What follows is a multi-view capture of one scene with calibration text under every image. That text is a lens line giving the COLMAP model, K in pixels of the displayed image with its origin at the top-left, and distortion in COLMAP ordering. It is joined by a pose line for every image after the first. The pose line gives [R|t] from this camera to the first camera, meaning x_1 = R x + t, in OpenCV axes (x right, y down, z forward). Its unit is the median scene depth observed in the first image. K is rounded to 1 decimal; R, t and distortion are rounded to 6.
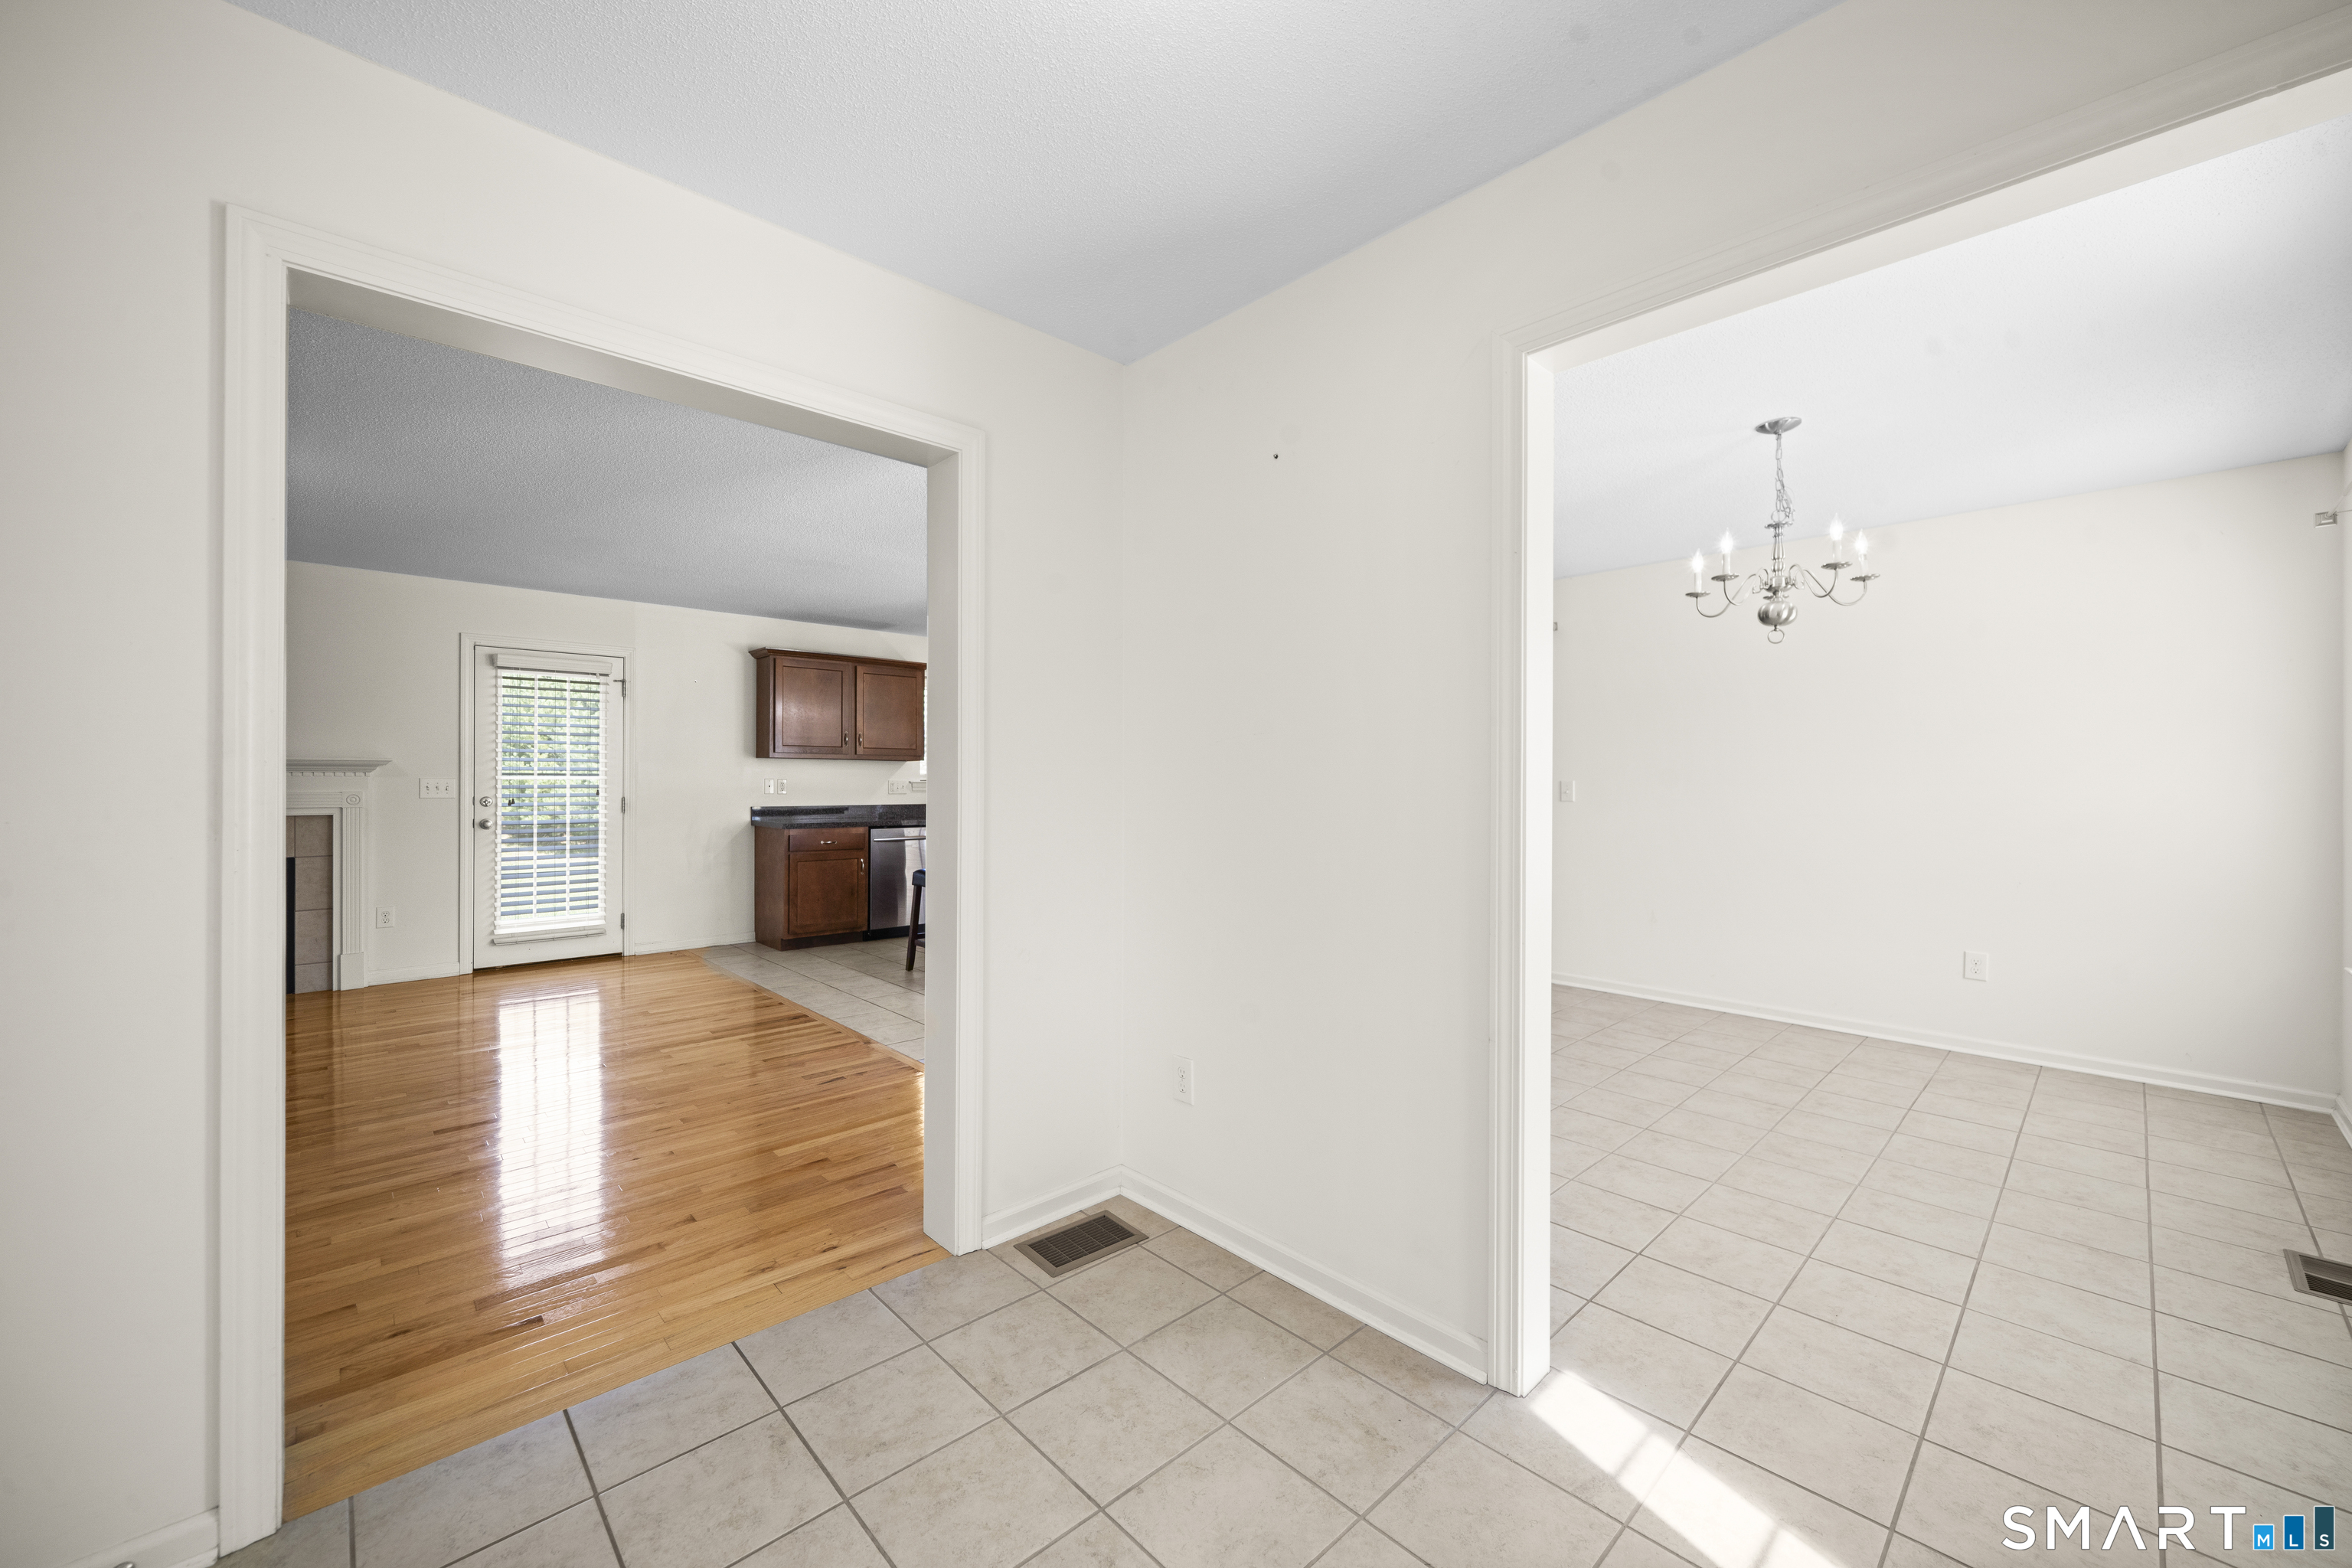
lens RADIAL K [[914.5, 0, 1177.5], [0, 914.5, 776.3], [0, 0, 1]] dist [-0.001638, -0.000433]
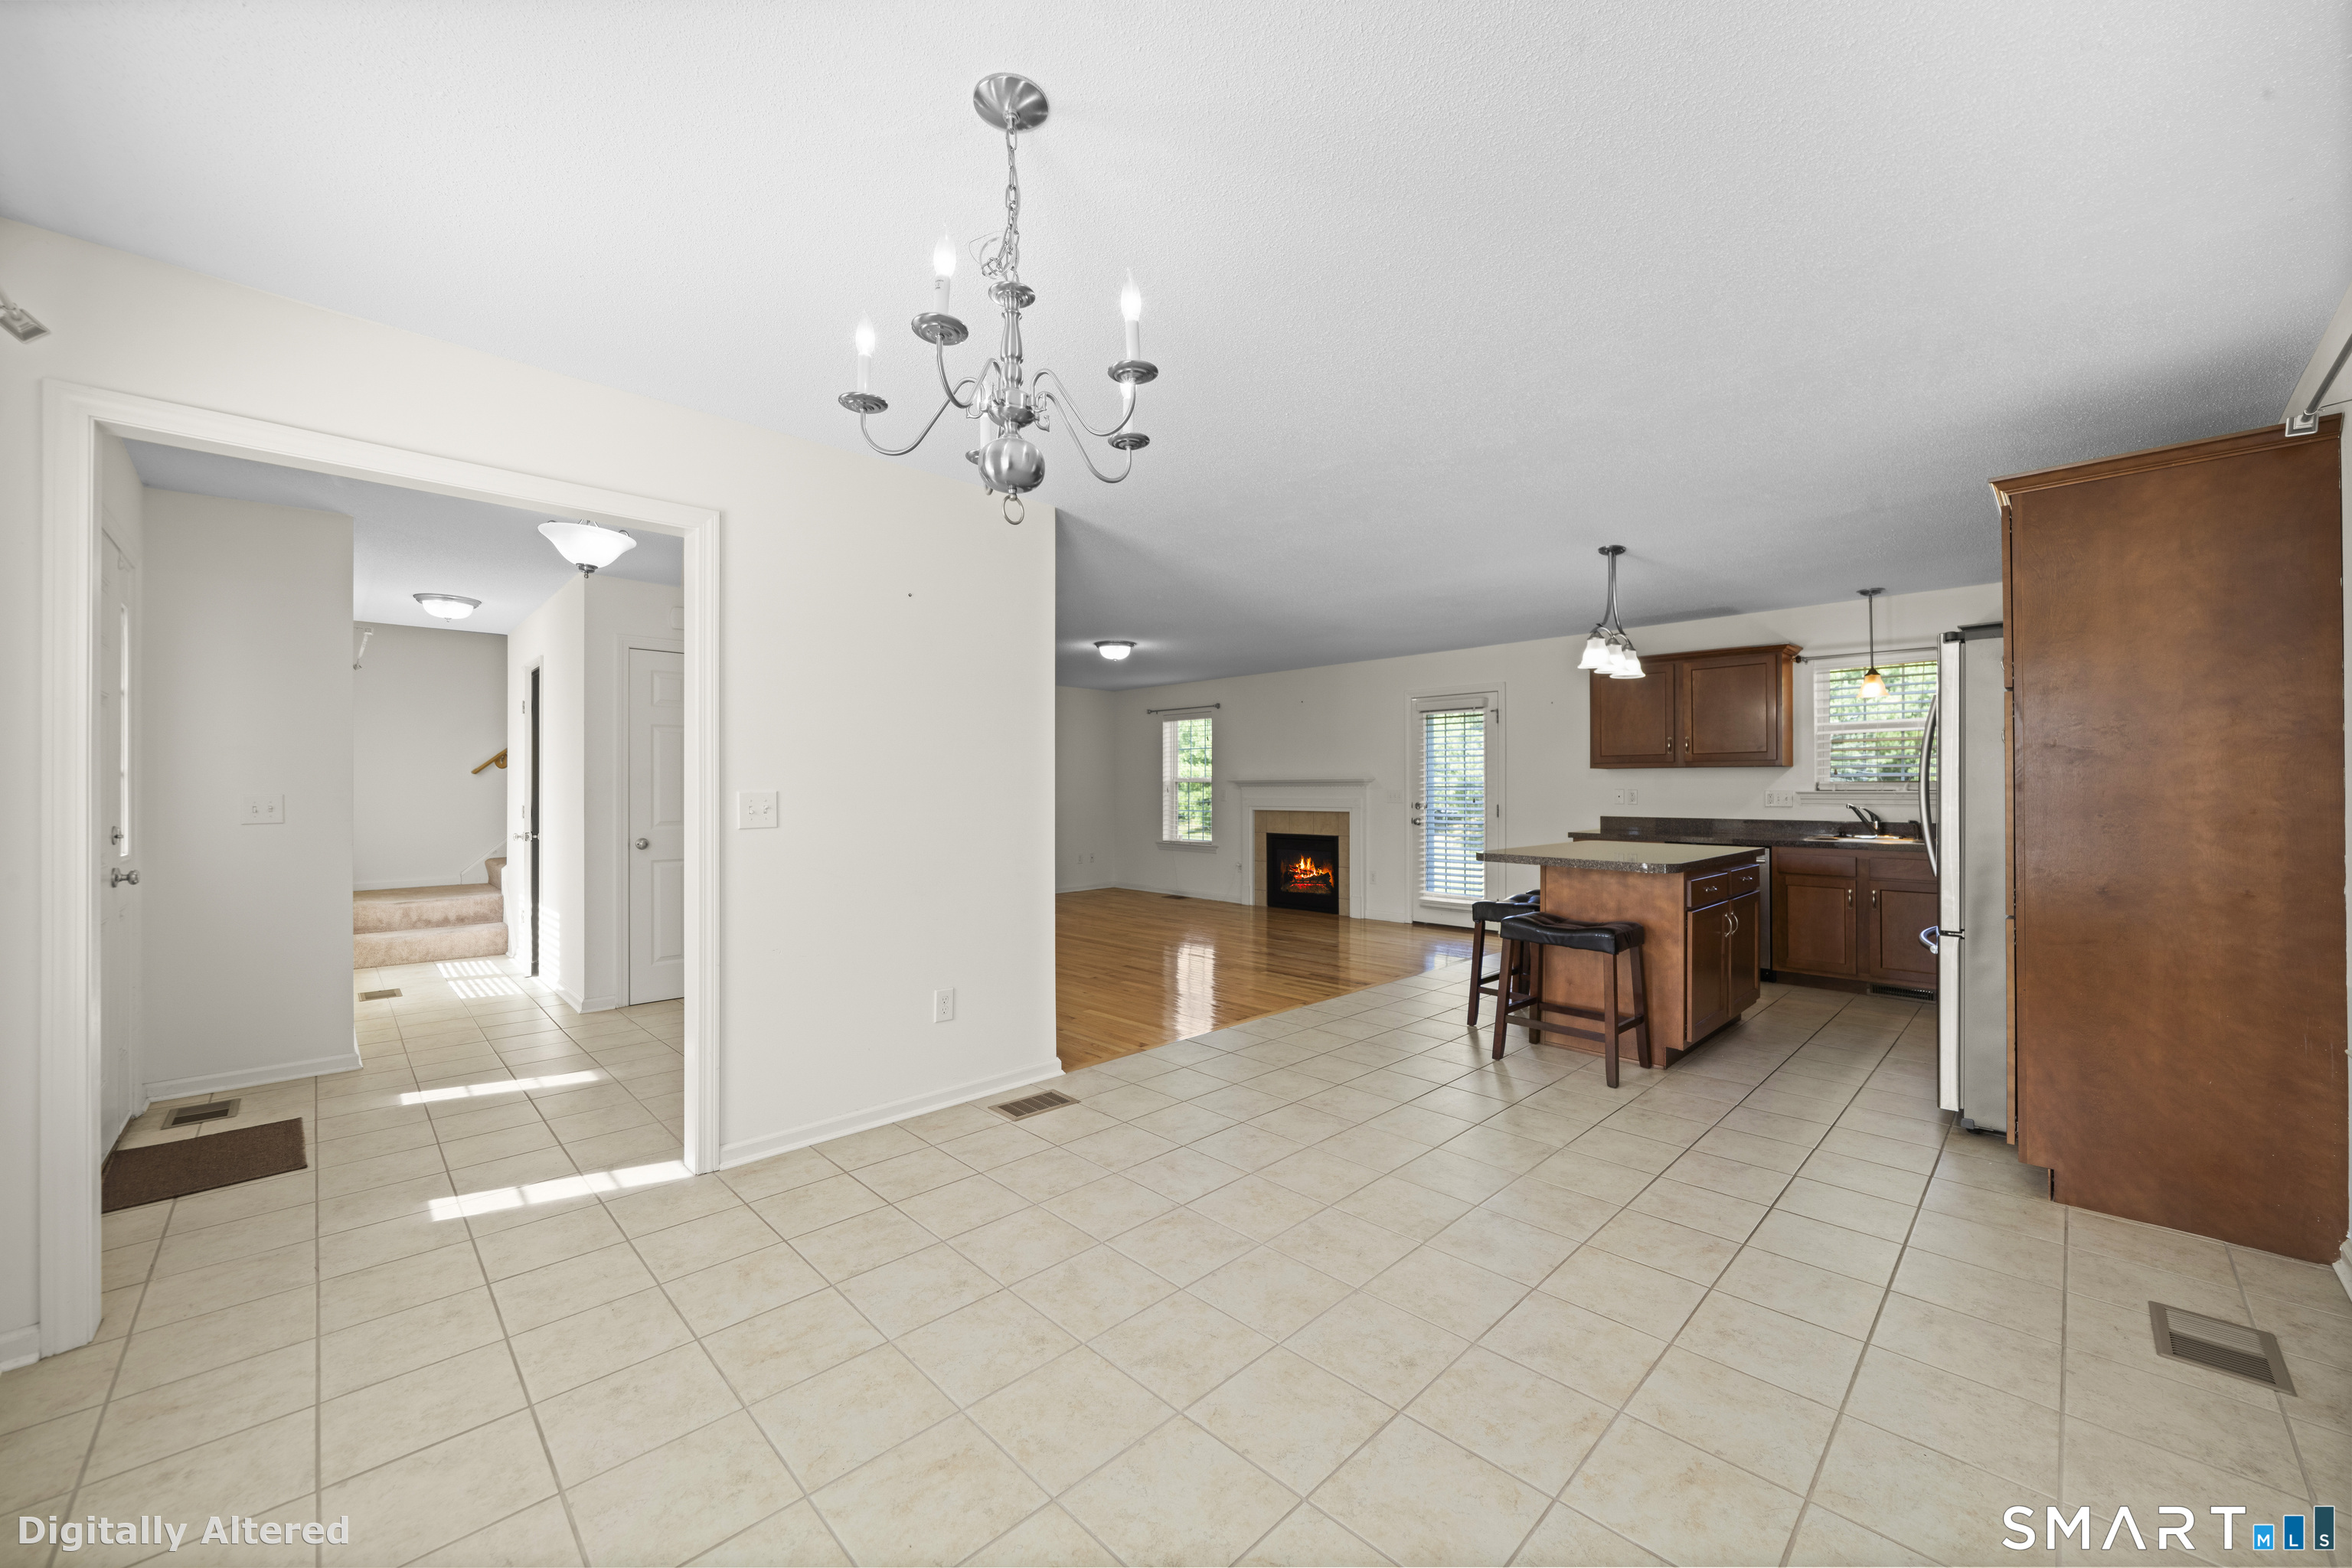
lens RADIAL K [[879.1, 0, 1177.2], [0, 879.1, 789.7], [0, 0, 1]] dist [-0.003592, 0.000002]
pose [[0.012270, -0.002455, -0.999922, 1.237394], [0.008463, 0.999961, -0.002351, 0.003990], [0.999889, -0.008434, 0.012290, 1.169808]]
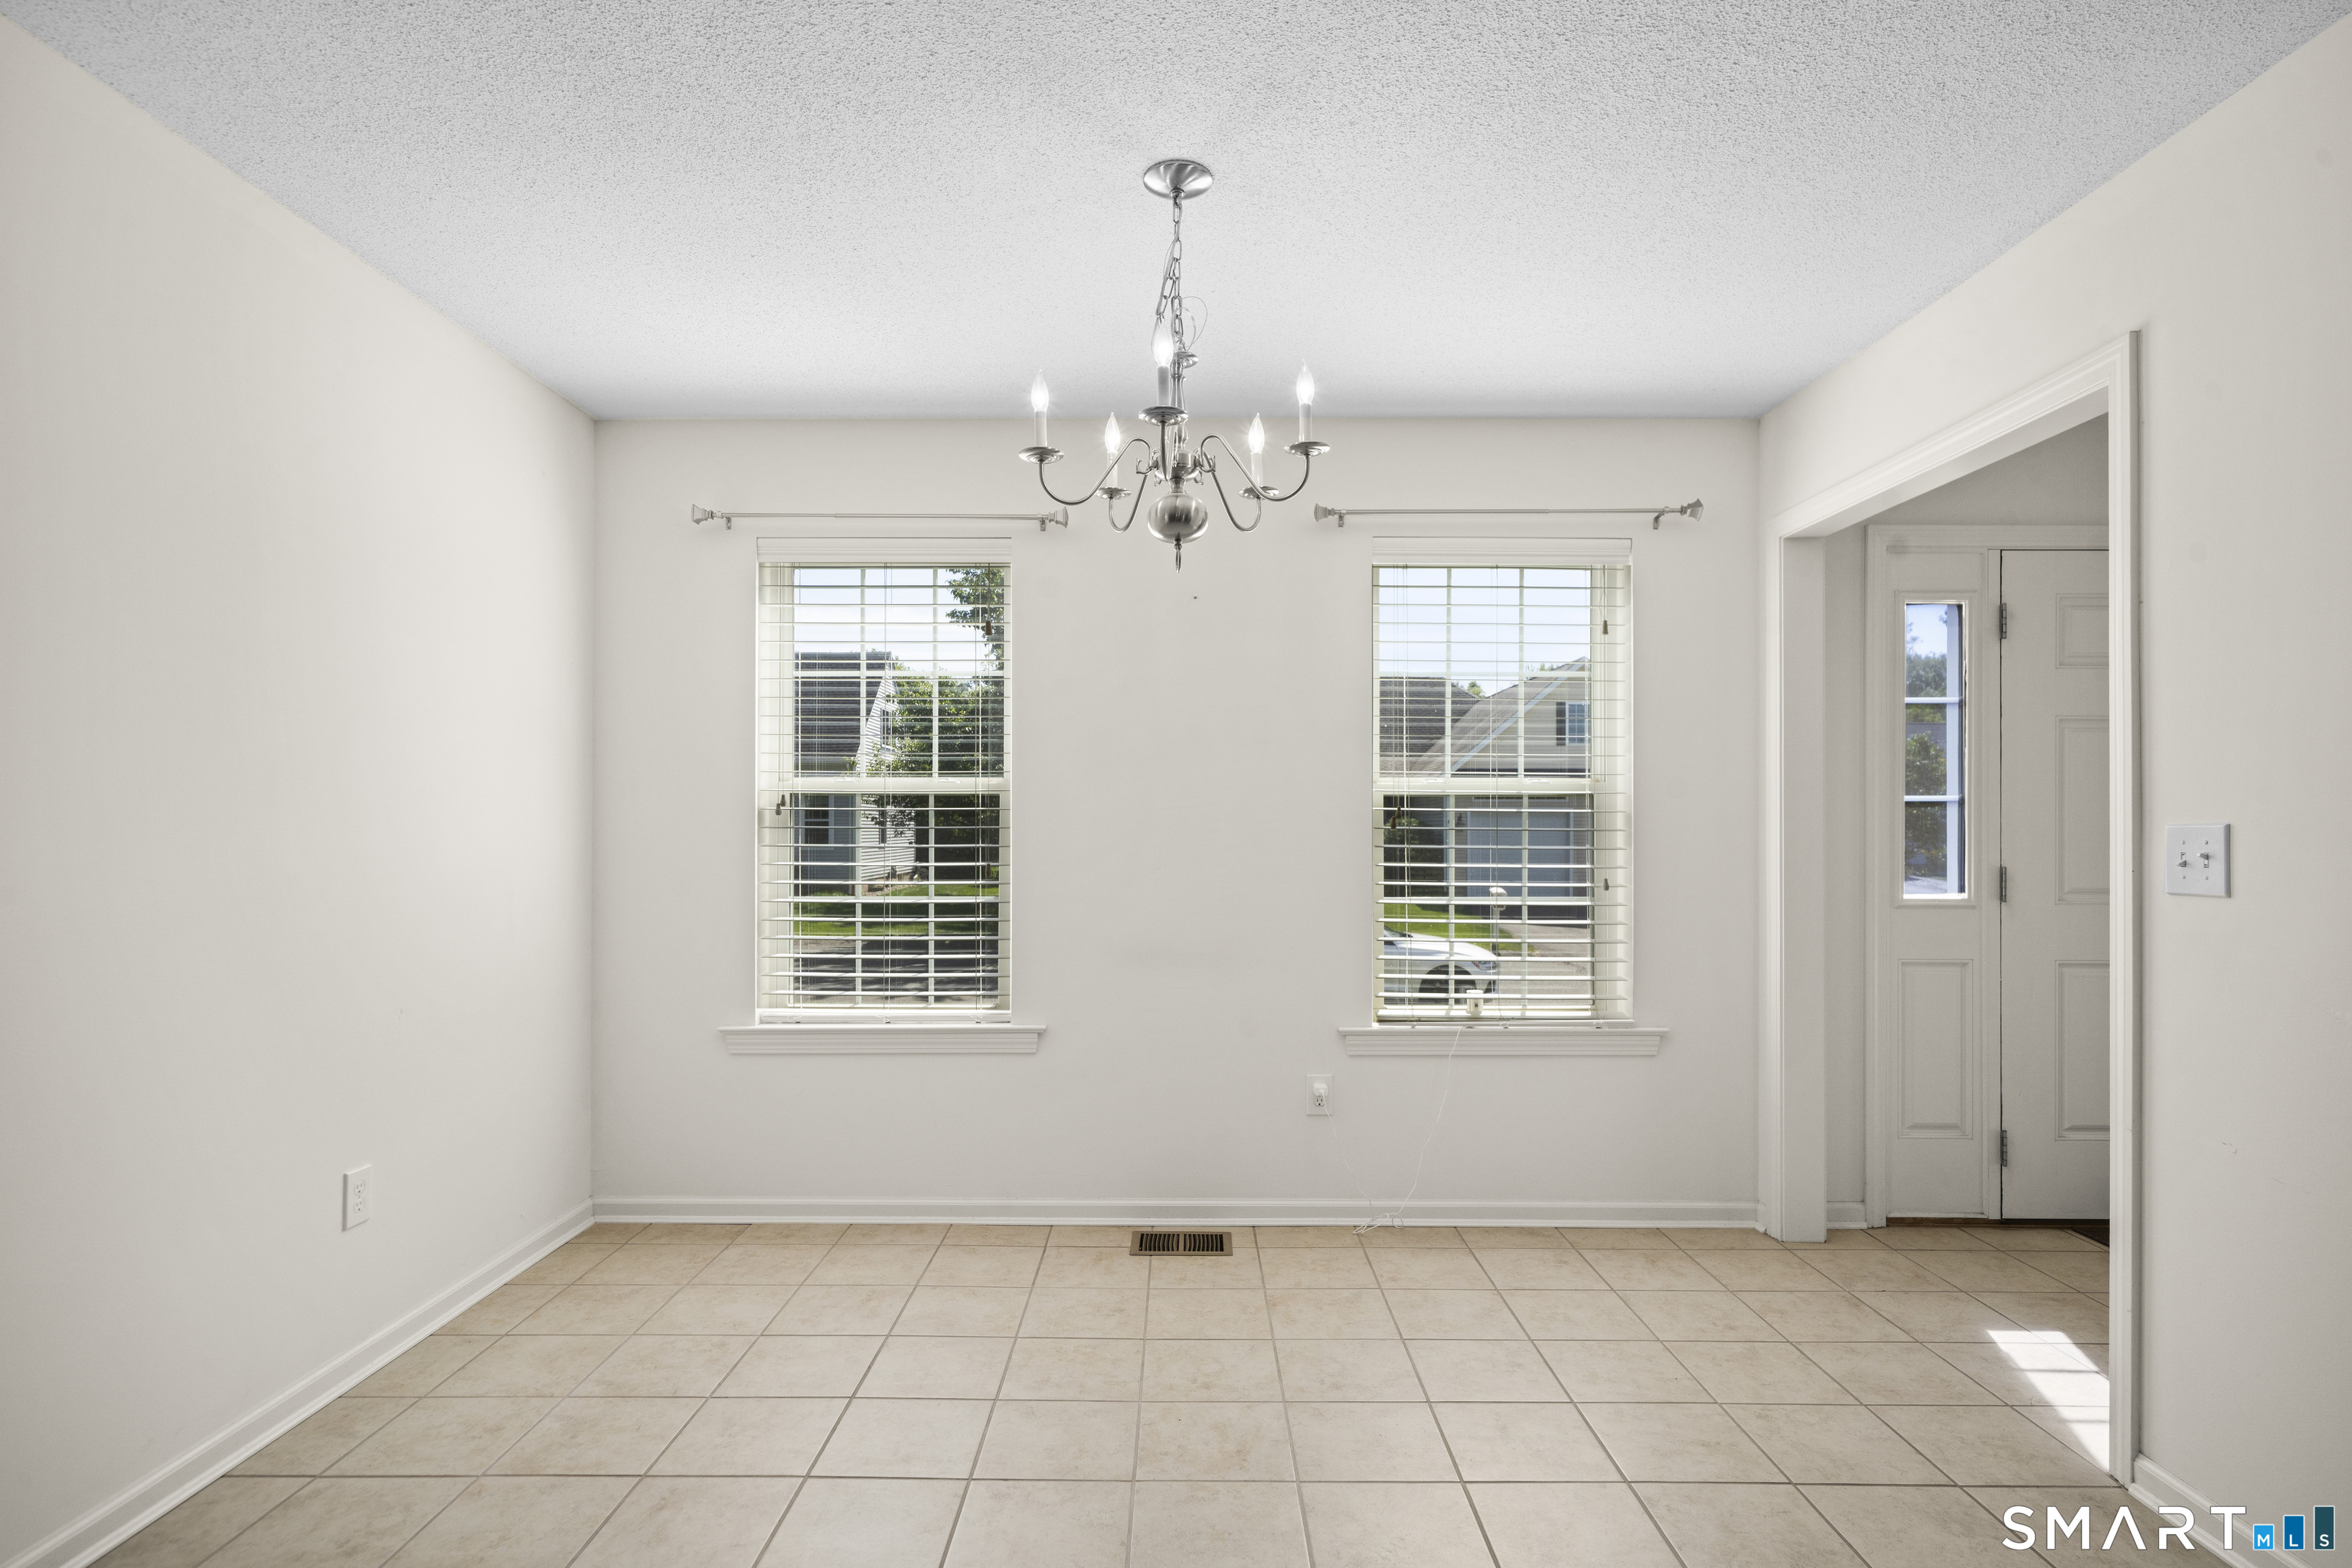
lens RADIAL K [[1194.9, 0, 1169.6], [0, 1194.9, 821.9], [0, 0, 1]] dist [0.000430, 0.000257]
pose [[-0.720110, -0.005453, 0.693838, 0.165881], [-0.009036, 0.999958, -0.001519, 0.006073], [-0.693801, -0.007364, -0.720129, 1.634911]]
